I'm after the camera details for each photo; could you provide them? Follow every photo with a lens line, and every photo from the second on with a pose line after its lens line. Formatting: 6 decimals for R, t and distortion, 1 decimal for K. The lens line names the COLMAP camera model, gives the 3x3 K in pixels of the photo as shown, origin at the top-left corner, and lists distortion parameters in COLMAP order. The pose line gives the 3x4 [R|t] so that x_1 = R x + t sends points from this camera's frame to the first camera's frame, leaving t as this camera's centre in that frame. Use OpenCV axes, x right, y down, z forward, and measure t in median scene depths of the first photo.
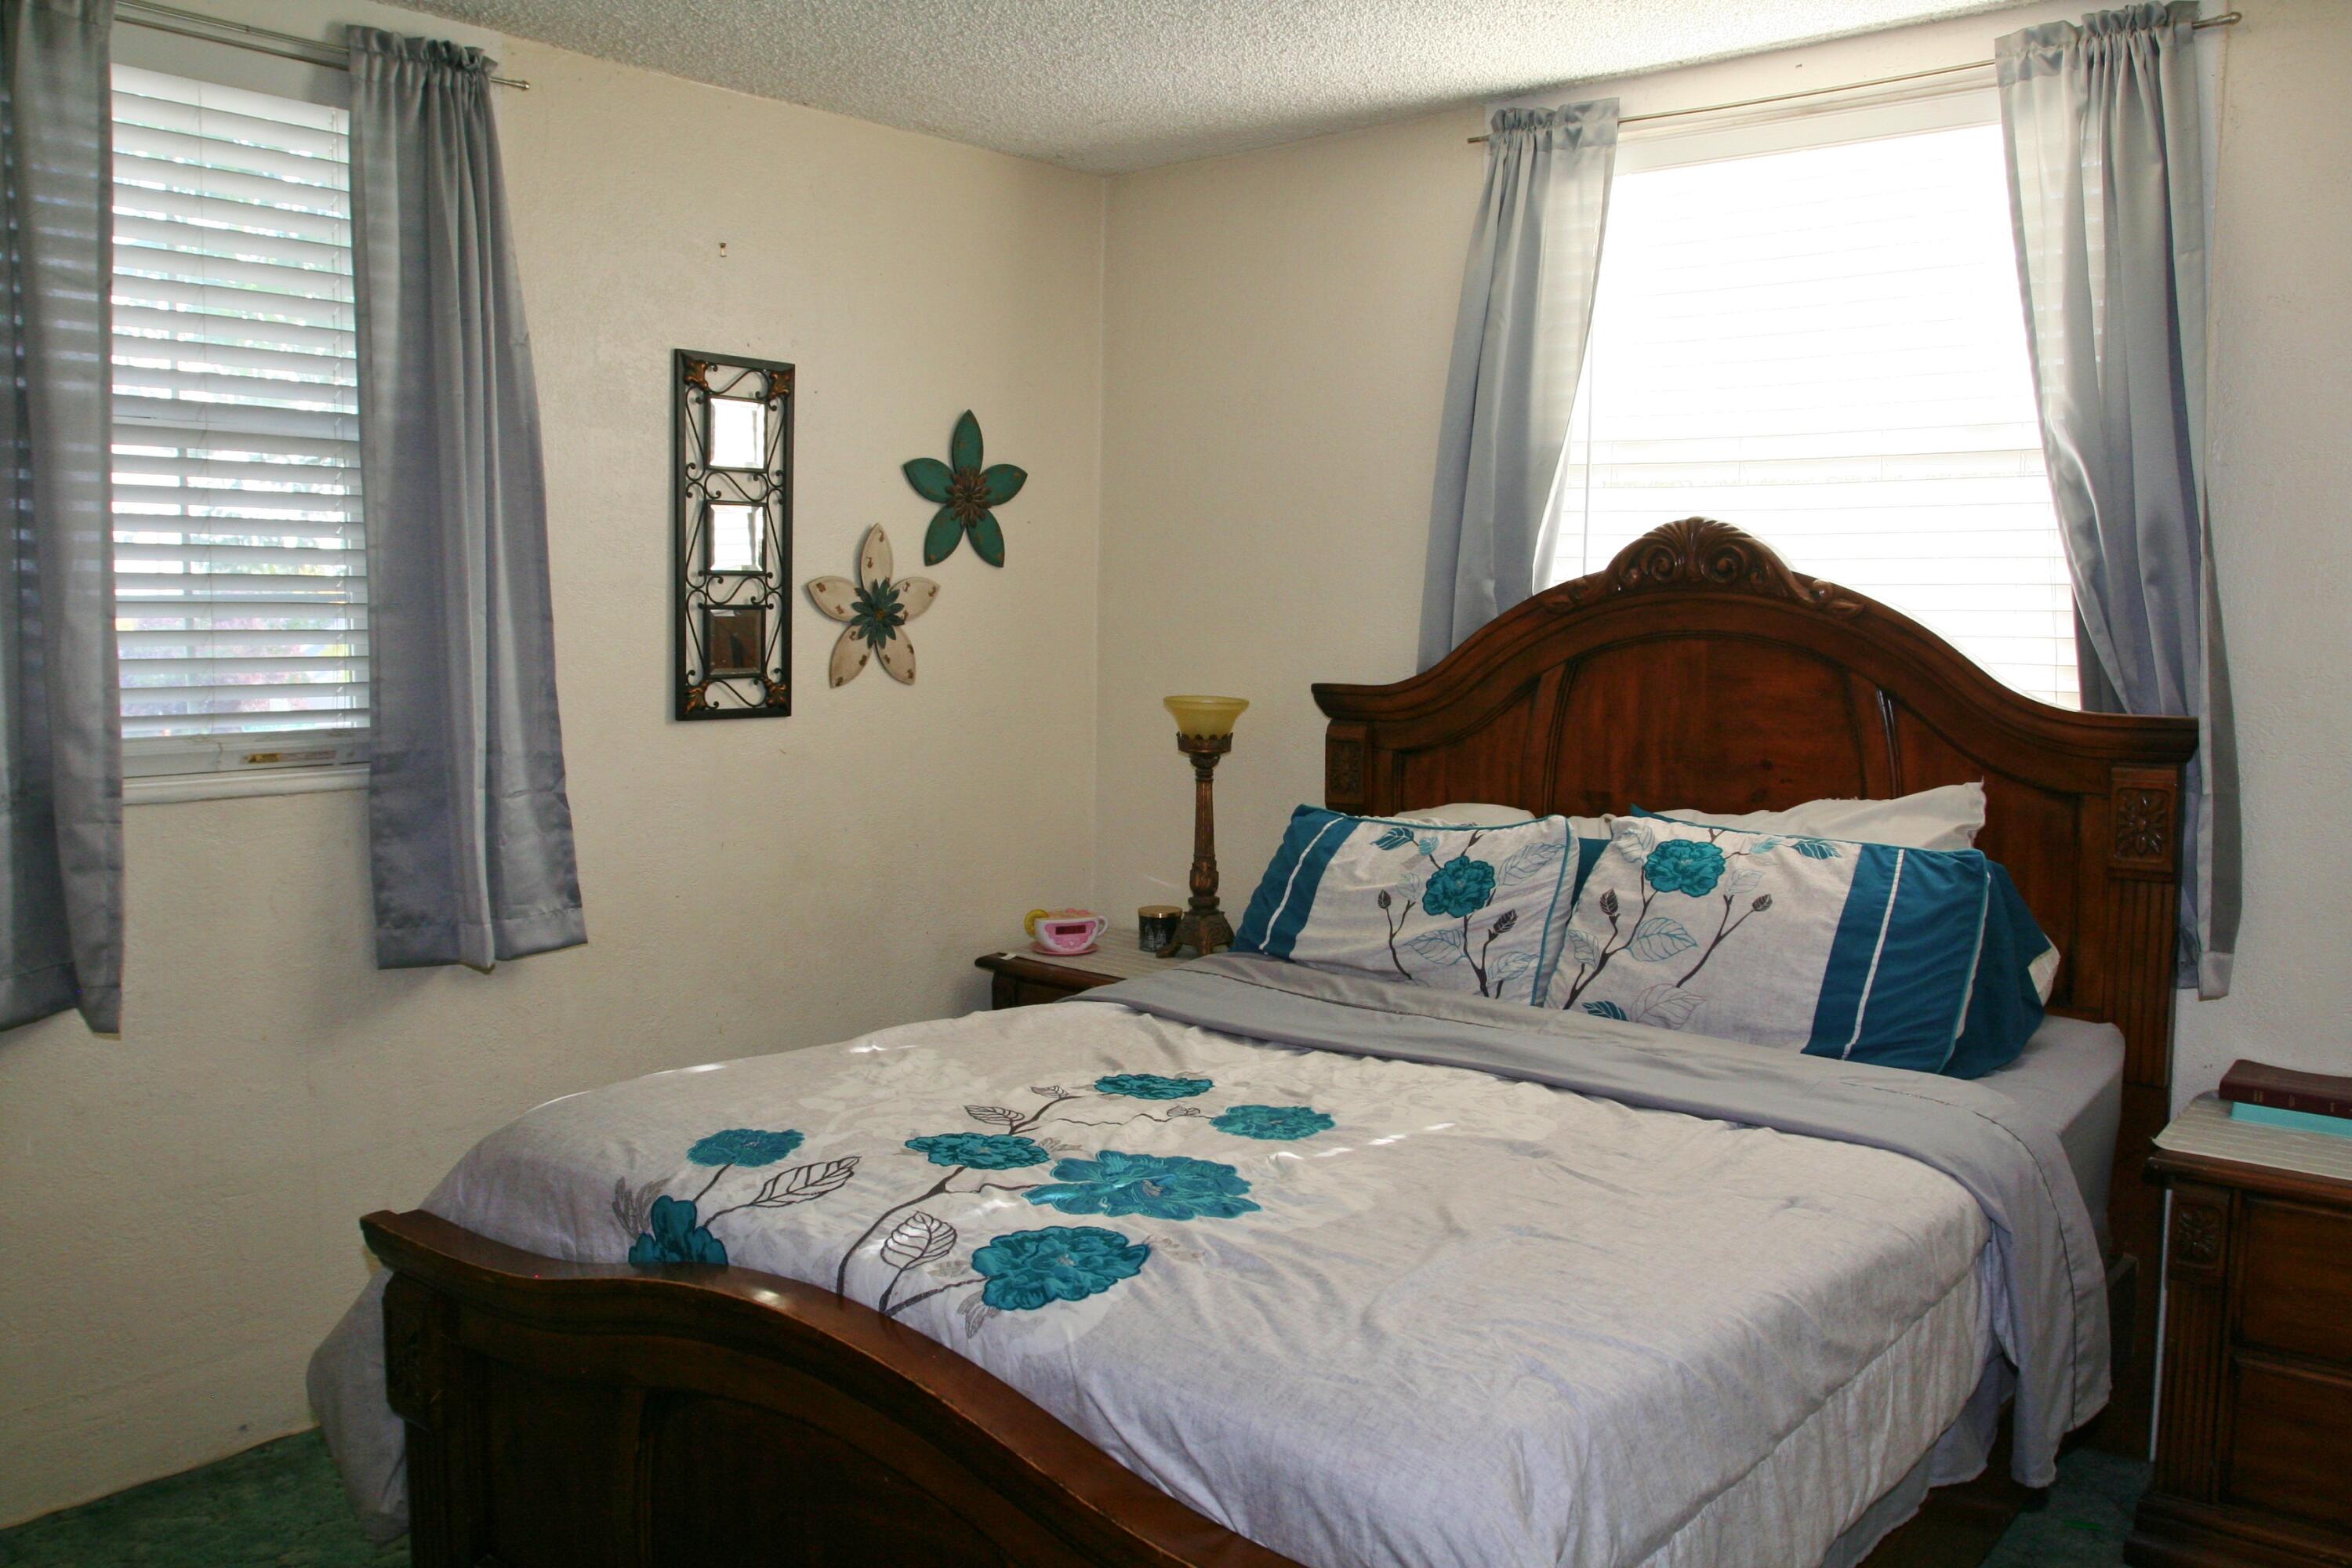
lens RADIAL K [[1964.3, 0, 1176.0], [0, 1964.3, 784.0], [0, 0, 1]] dist [-0.005015, 0.006069]
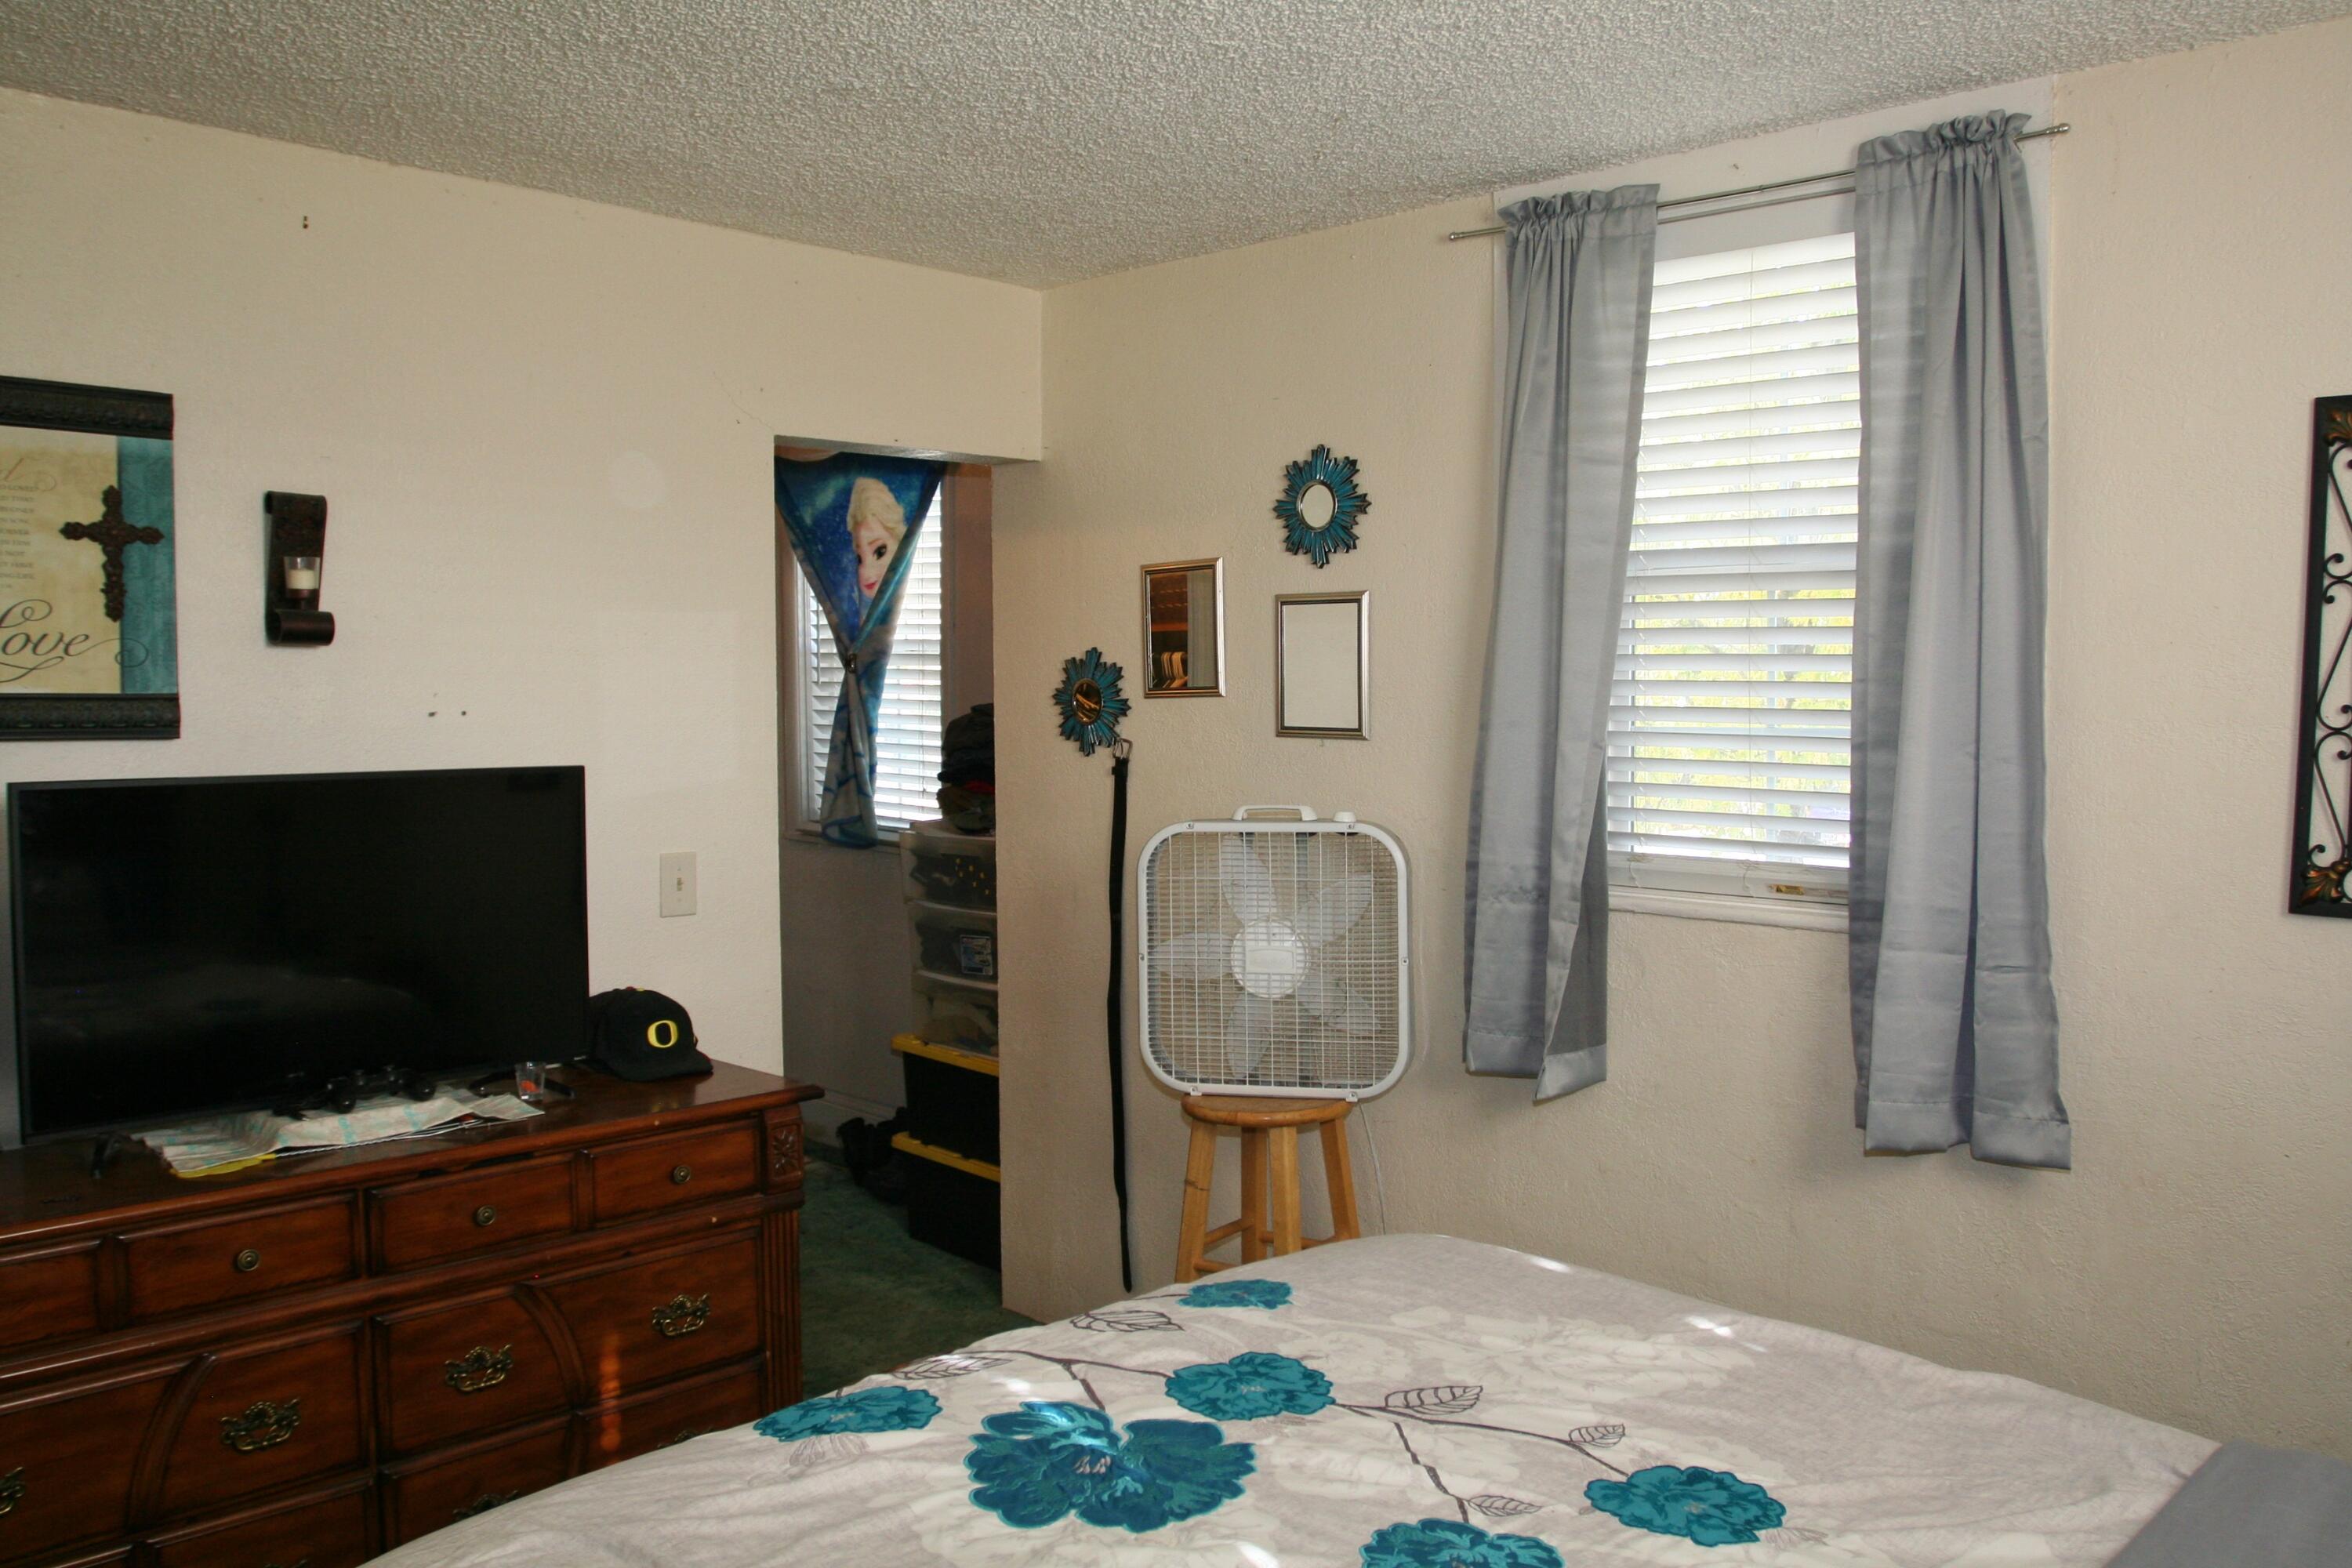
lens RADIAL K [[1916.3, 0, 1176.0], [0, 1916.3, 784.0], [0, 0, 1]] dist [-0.075703, 0.010504]
pose [[-0.064800, 0.038505, -0.997155, 0.532674], [-0.107462, 0.993175, 0.045335, -0.078271], [0.992095, 0.110094, -0.060220, 0.747124]]
